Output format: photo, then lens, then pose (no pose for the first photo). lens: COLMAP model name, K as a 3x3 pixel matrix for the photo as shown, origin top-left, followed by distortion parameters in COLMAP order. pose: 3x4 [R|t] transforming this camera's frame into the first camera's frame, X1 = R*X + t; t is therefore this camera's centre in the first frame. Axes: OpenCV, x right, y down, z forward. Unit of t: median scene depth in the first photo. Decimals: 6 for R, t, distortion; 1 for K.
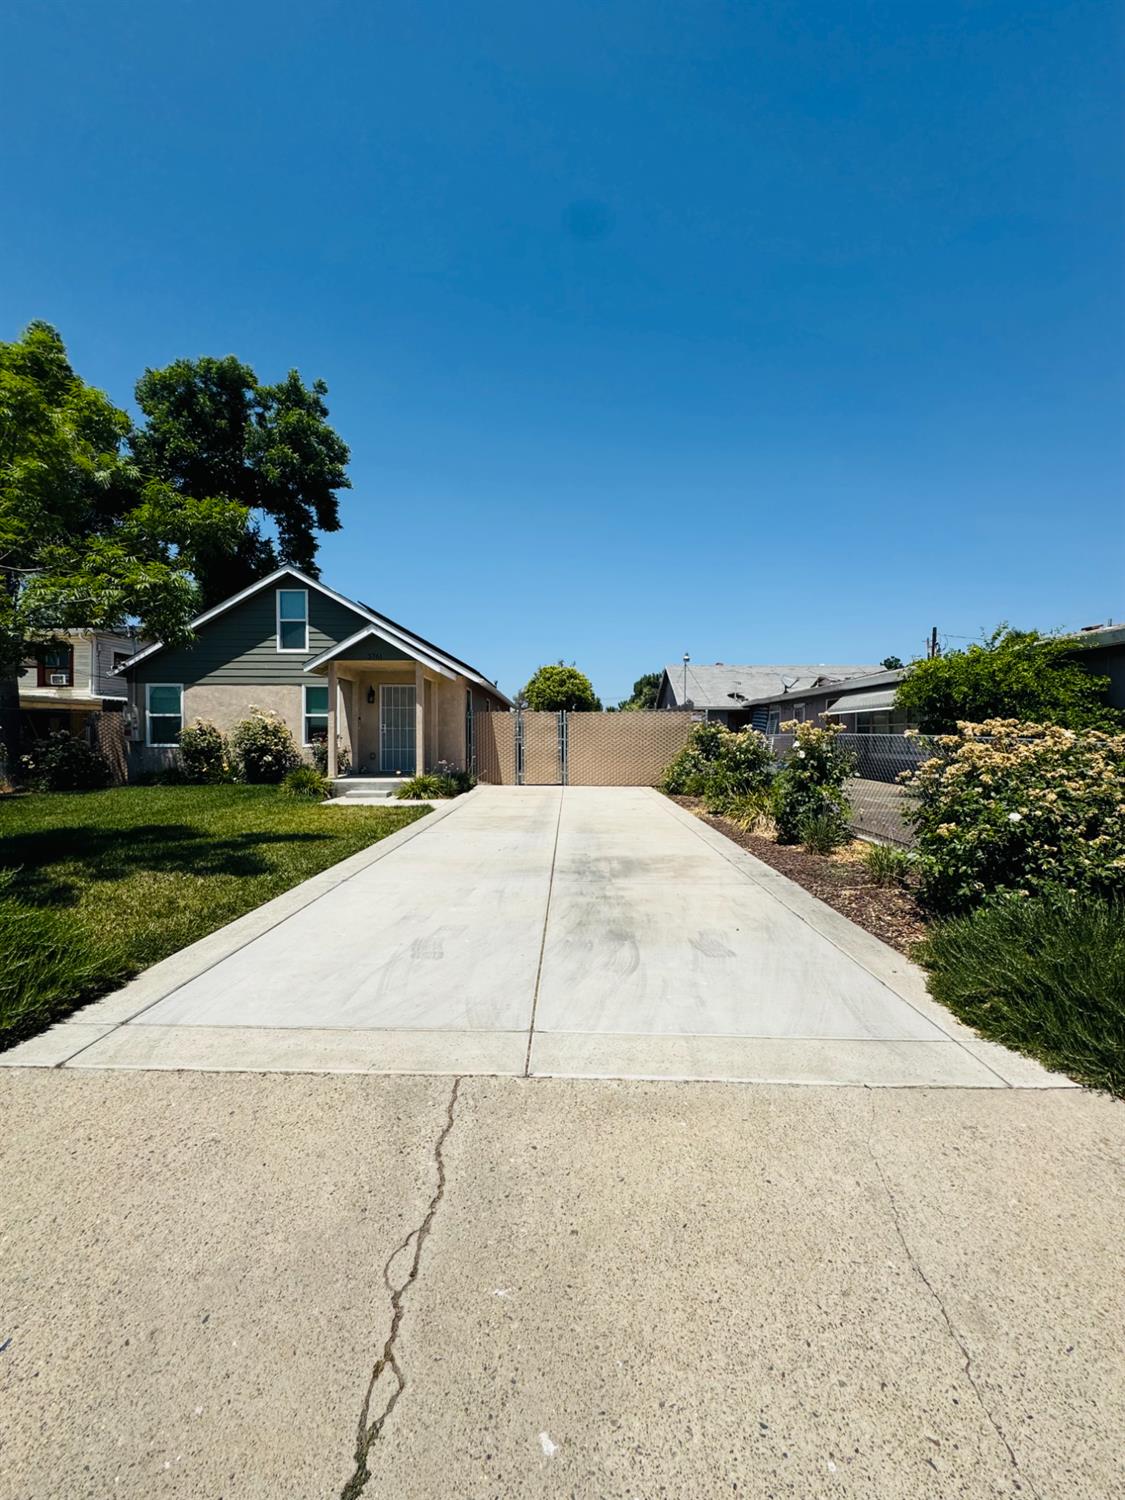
lens RADIAL K [[604.5, 0, 562.6], [0, 604.5, 746.2], [0, 0, 1]] dist [-0.001401, -0.000037]
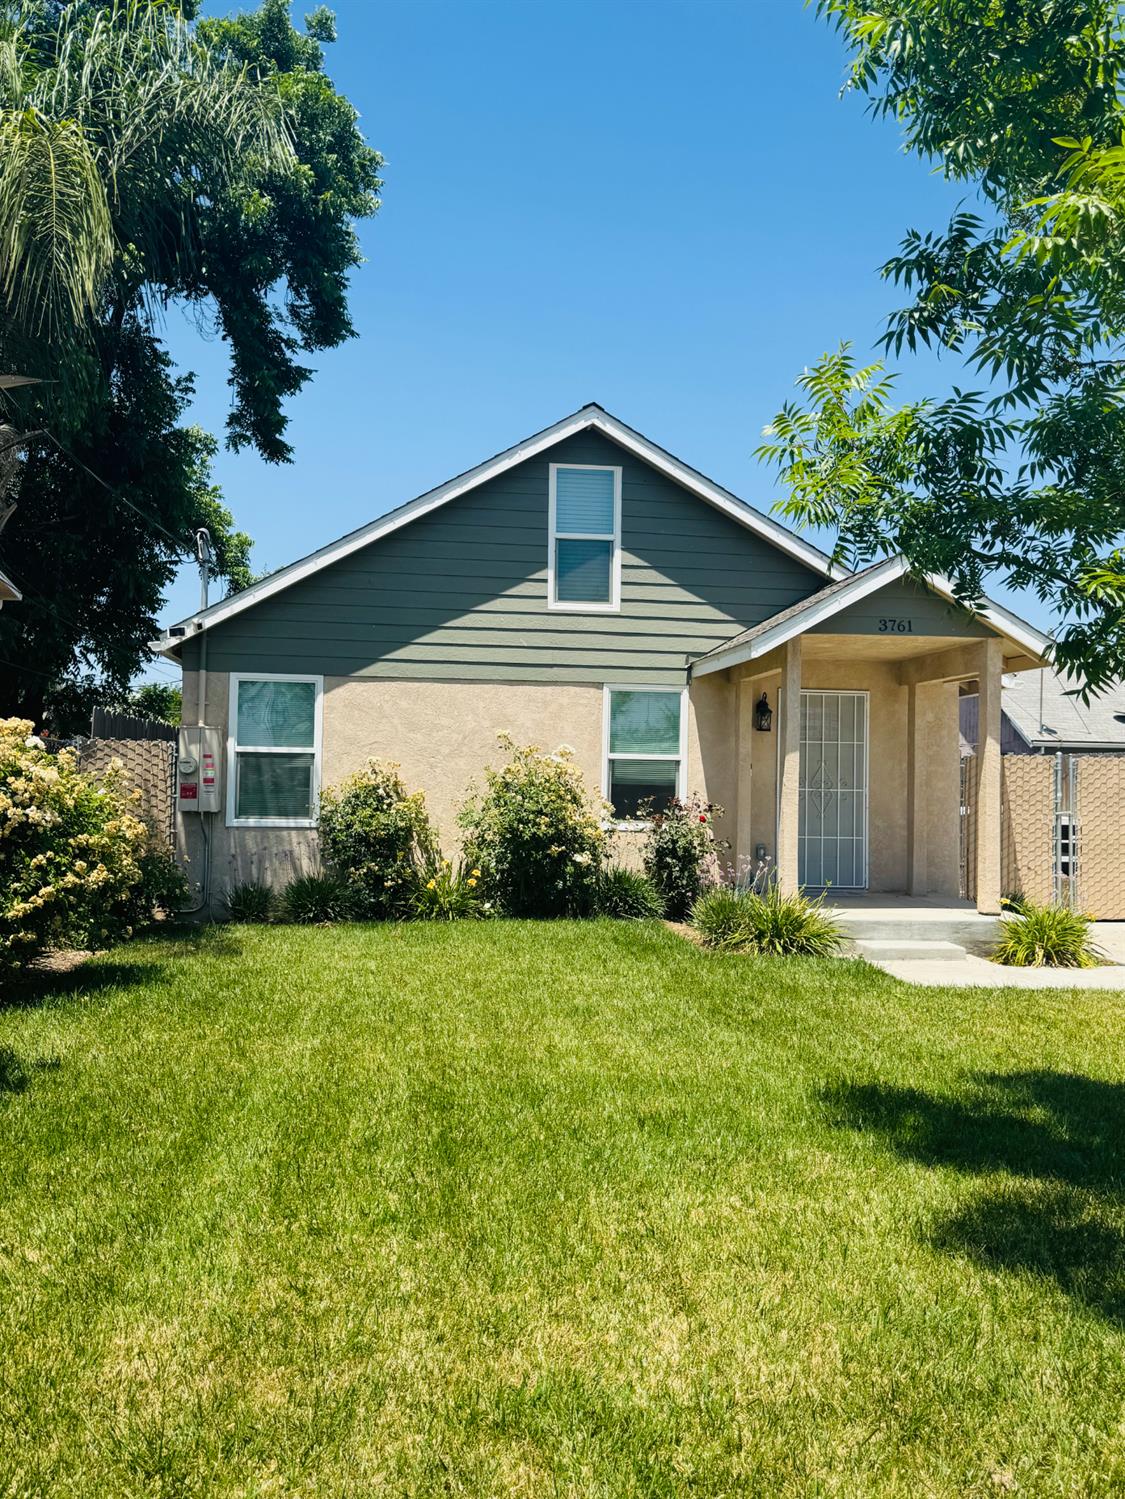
lens RADIAL K [[1277.2, 0, 562.6], [0, 1277.2, 749.0], [0, 0, 1]] dist [0.018224, 0.000994]
pose [[0.993383, 0.022415, 0.112643, -0.561214], [-0.015269, 0.997839, -0.063903, 0.001113], [-0.113832, 0.061760, 0.991578, 0.108990]]
